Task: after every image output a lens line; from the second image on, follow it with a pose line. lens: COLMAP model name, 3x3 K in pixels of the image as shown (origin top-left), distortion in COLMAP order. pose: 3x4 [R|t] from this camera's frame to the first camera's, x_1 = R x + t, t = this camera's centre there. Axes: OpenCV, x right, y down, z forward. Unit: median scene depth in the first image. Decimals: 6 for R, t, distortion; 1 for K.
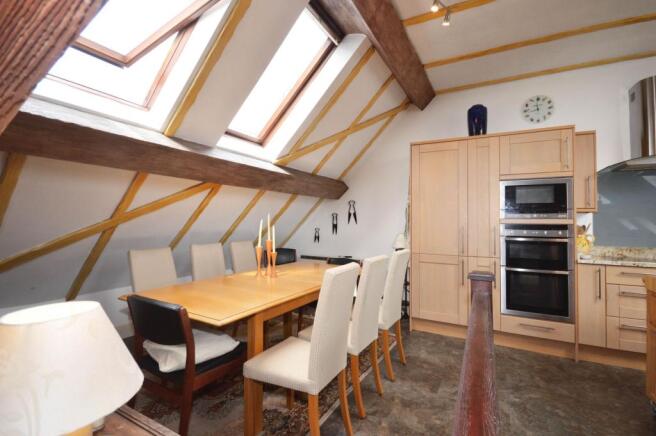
lens RADIAL K [[276.4, 0, 328.0], [0, 276.4, 218.0], [0, 0, 1]] dist [0.001870, -0.009281]
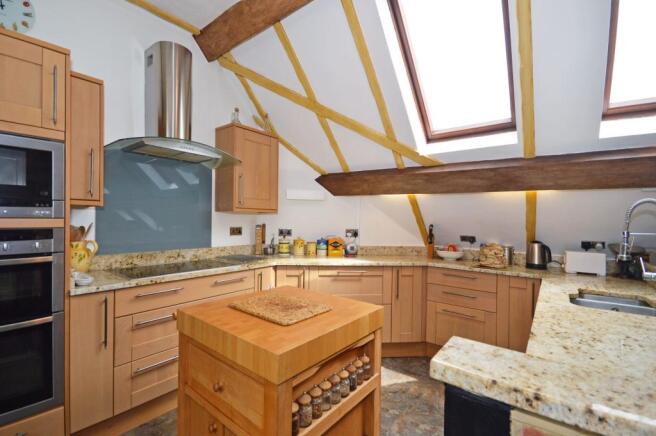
lens RADIAL K [[291.0, 0, 330.3], [0, 291.0, 214.9], [0, 0, 1]] dist [0.001615, -0.000118]
pose [[0.114492, -0.003796, 0.993417, 0.357237], [-0.025031, 0.999664, 0.006705, -0.020041], [-0.993109, -0.025633, 0.114358, 0.386108]]
